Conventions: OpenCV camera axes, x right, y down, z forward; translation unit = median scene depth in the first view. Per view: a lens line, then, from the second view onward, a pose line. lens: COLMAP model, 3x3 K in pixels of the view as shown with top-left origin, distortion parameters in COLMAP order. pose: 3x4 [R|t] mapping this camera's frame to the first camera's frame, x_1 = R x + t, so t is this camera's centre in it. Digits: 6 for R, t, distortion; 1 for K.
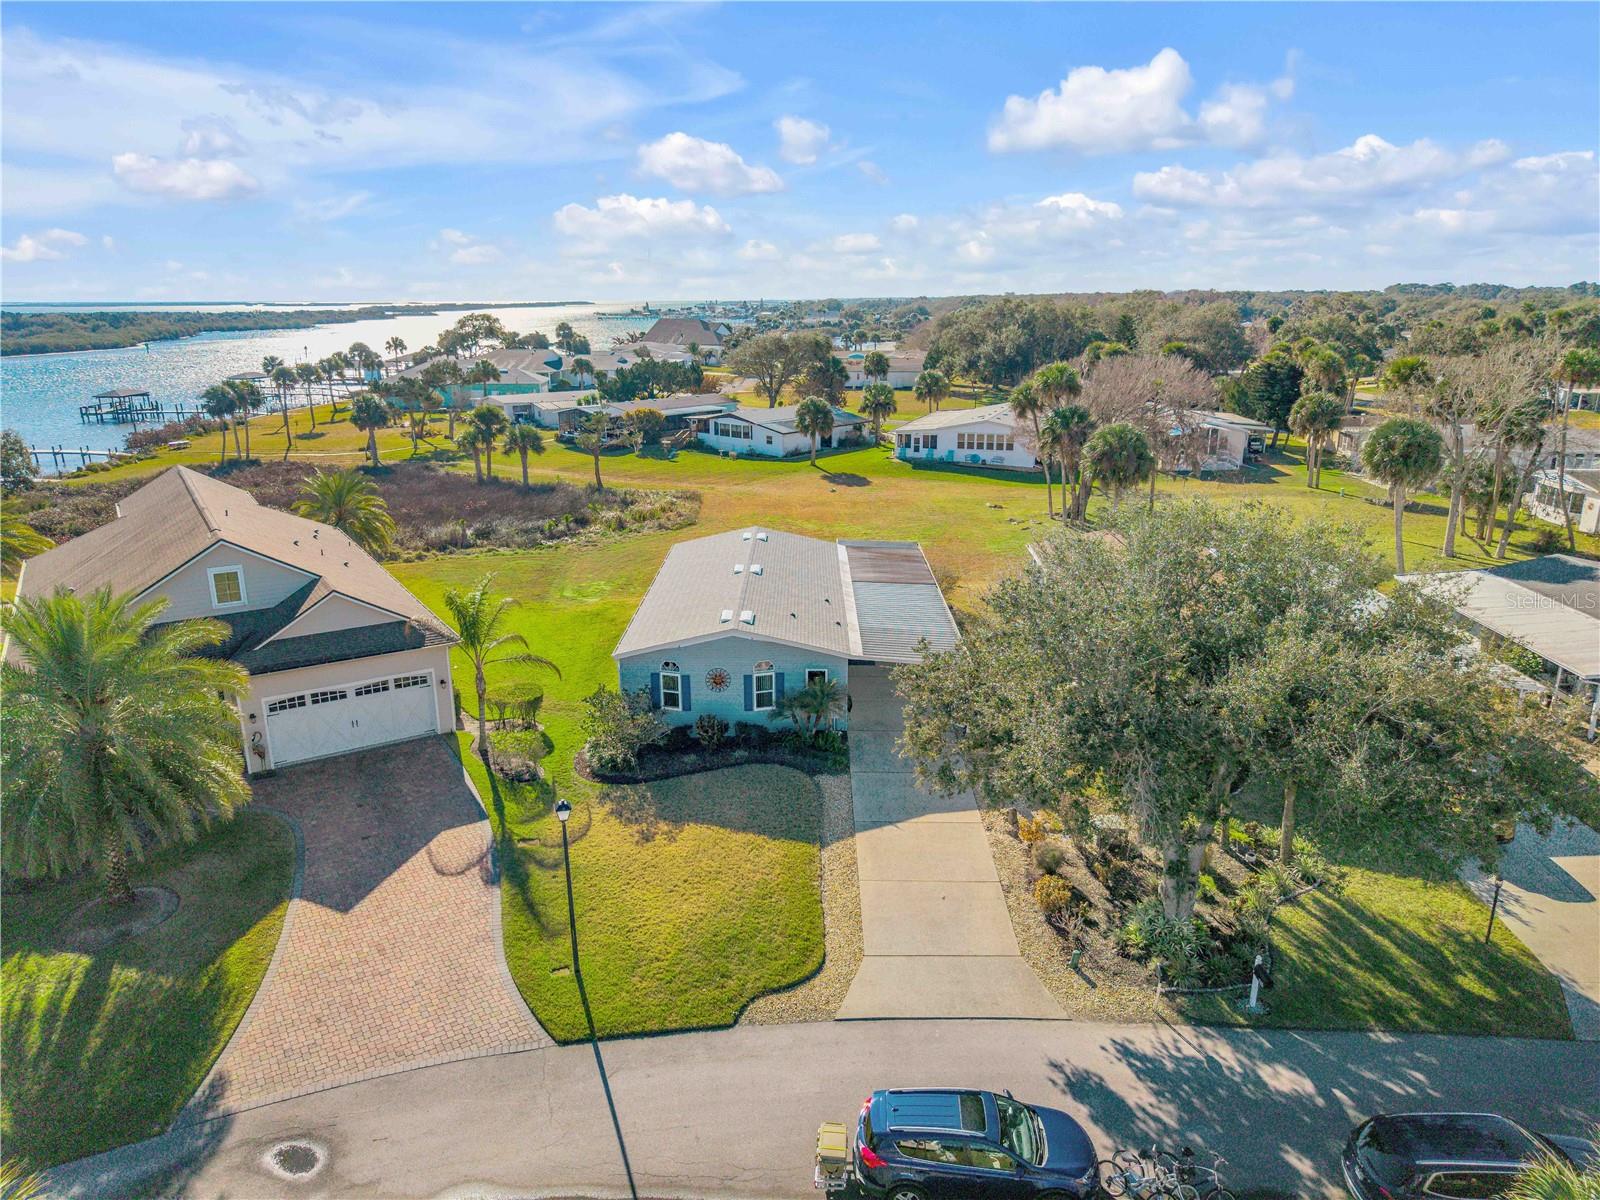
lens RADIAL K [[1085.0, 0, 800.0], [0, 1085.0, 600.0], [0, 0, 1]] dist [0.007204, -0.023004]
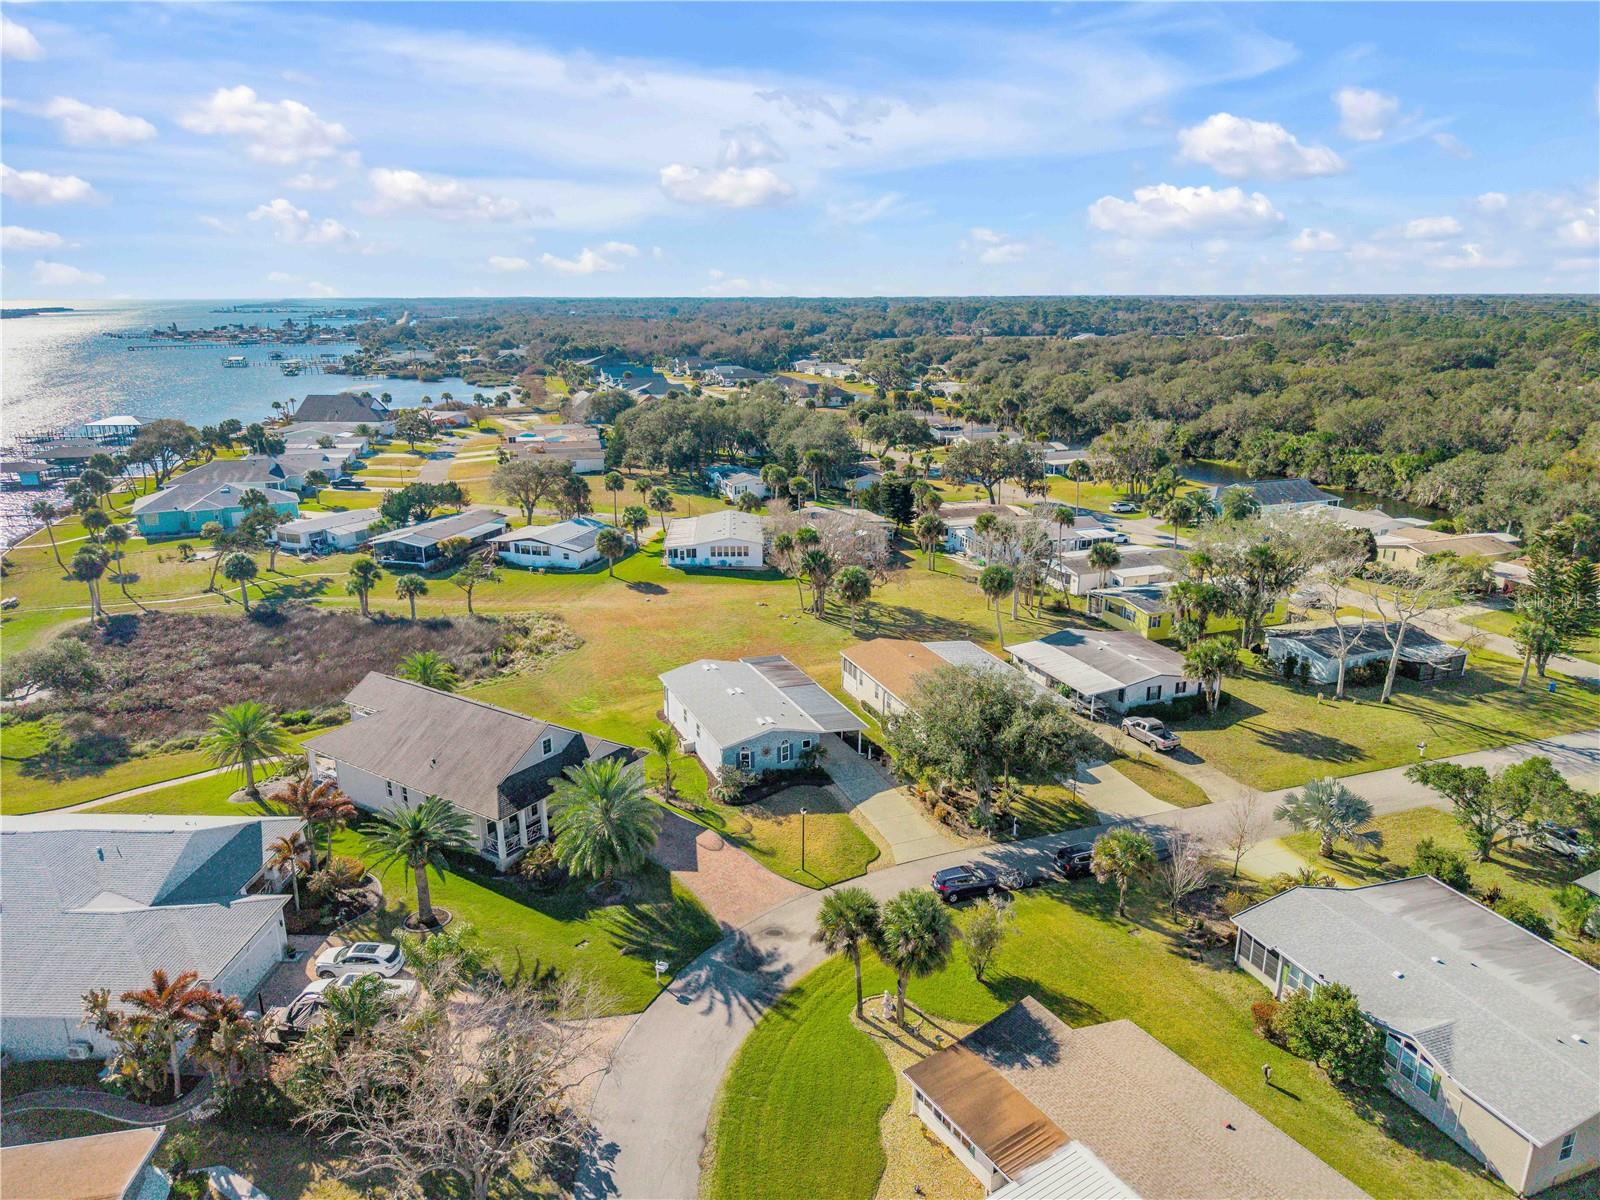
lens RADIAL K [[1069.1, 0, 800.0], [0, 1069.1, 600.0], [0, 0, 1]] dist [0.003660, 0.002199]
pose [[0.919424, -0.106467, 0.378582, -0.823154], [0.104654, 0.994184, 0.025428, -0.288708], [-0.379087, 0.016240, 0.925218, -1.071582]]
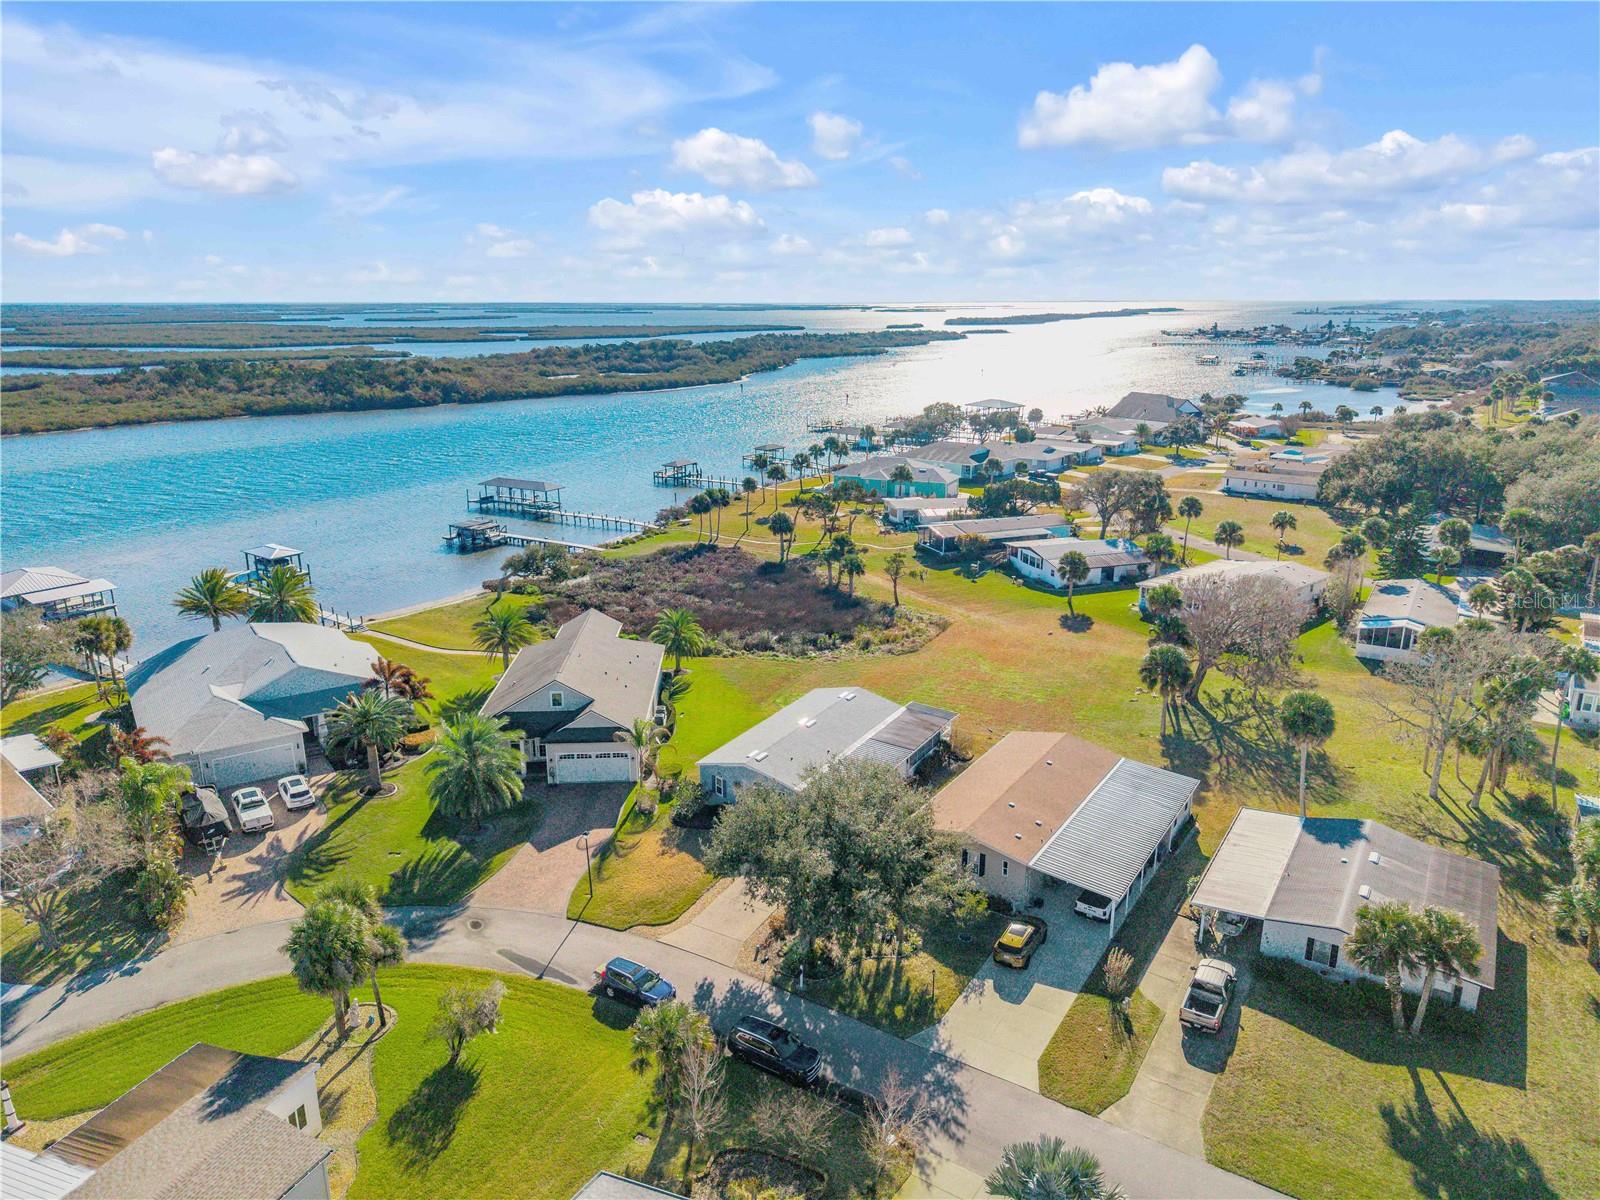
lens RADIAL K [[1069.1, 0, 800.0], [0, 1069.1, 600.0], [0, 0, 1]] dist [0.003660, 0.002199]
pose [[0.867278, 0.137690, -0.478405, 0.964572], [-0.135423, 0.990003, 0.039430, -0.377832], [0.479051, 0.030590, 0.877254, -0.736584]]
